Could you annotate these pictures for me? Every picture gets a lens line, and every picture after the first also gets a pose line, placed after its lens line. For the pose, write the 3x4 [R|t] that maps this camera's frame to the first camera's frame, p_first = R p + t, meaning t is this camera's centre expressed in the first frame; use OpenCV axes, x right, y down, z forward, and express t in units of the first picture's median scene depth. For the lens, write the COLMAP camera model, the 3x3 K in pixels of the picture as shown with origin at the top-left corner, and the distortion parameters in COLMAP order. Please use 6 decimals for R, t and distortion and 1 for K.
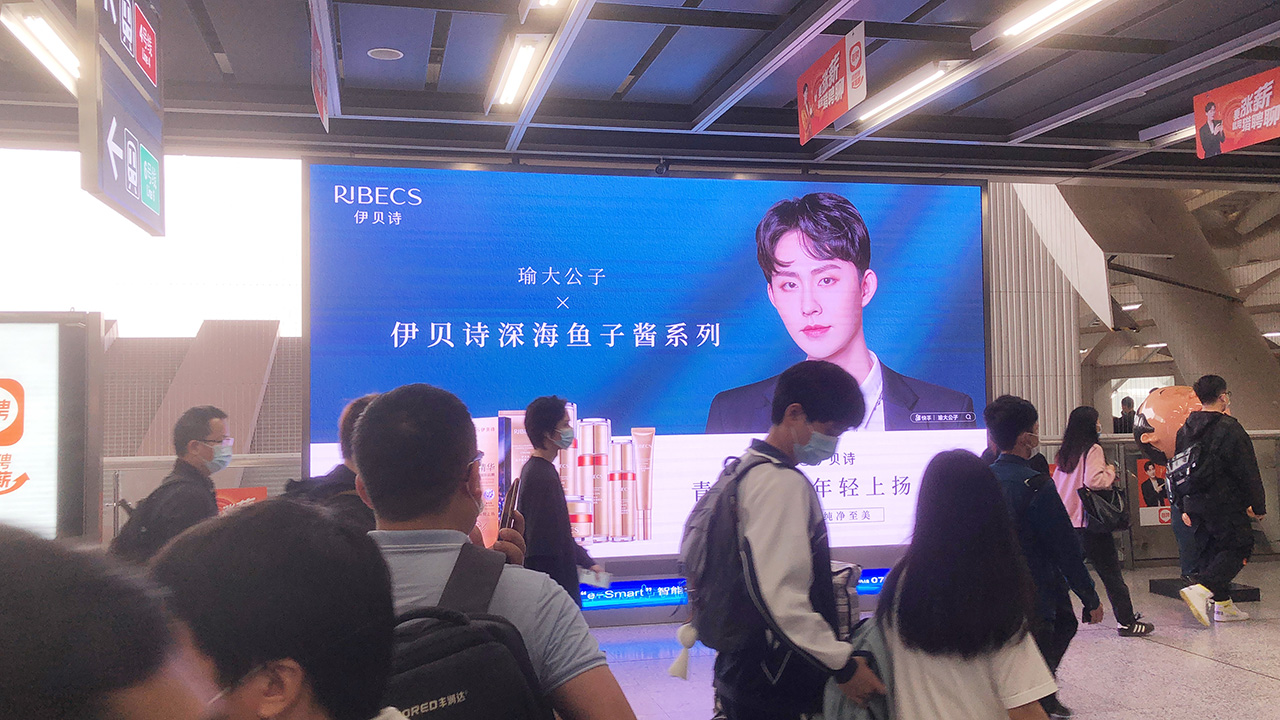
lens RADIAL K [[1128.0, 0, 666.2], [0, 1128.0, 364.9], [0, 0, 1]] dist [0.028345, -0.036779]
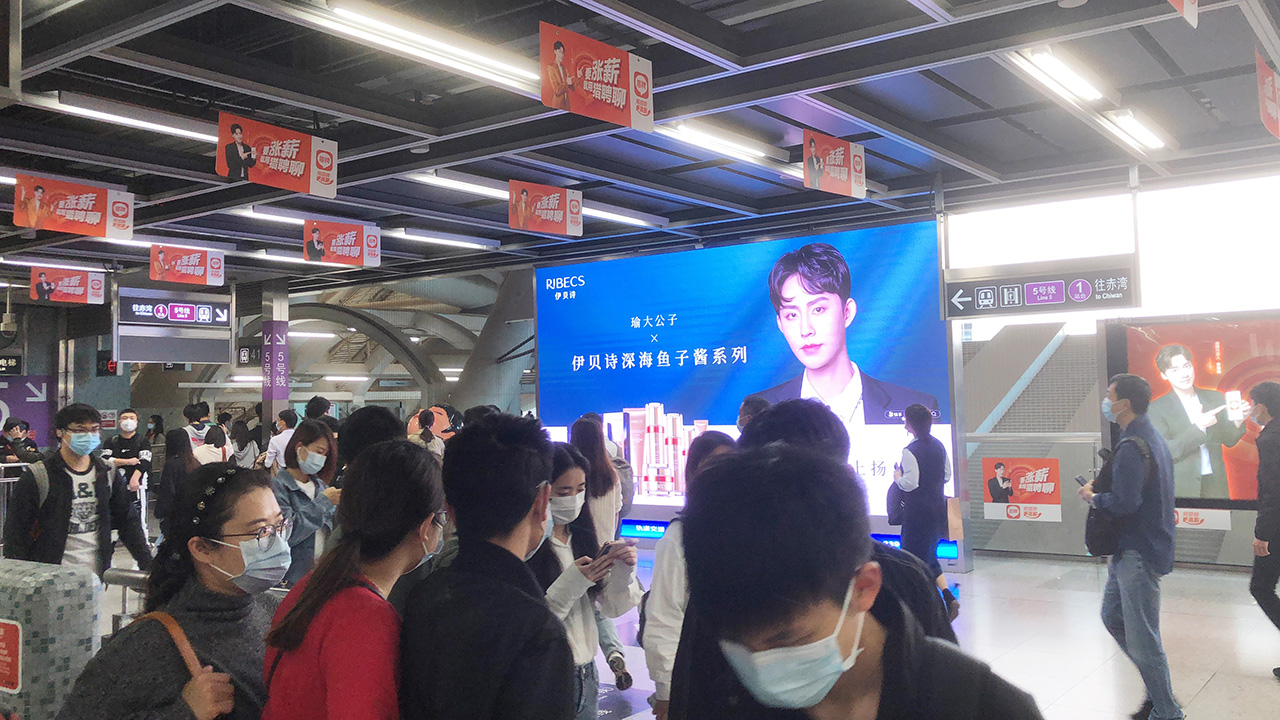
lens RADIAL K [[1128.0, 0, 660.6], [0, 1128.0, 331.5], [0, 0, 1]] dist [0.028345, -0.036779]
pose [[0.638692, -0.046451, -0.768059, 1.091087], [0.040907, 0.998814, -0.026390, -0.023328], [0.768375, -0.014563, 0.639835, 0.018223]]
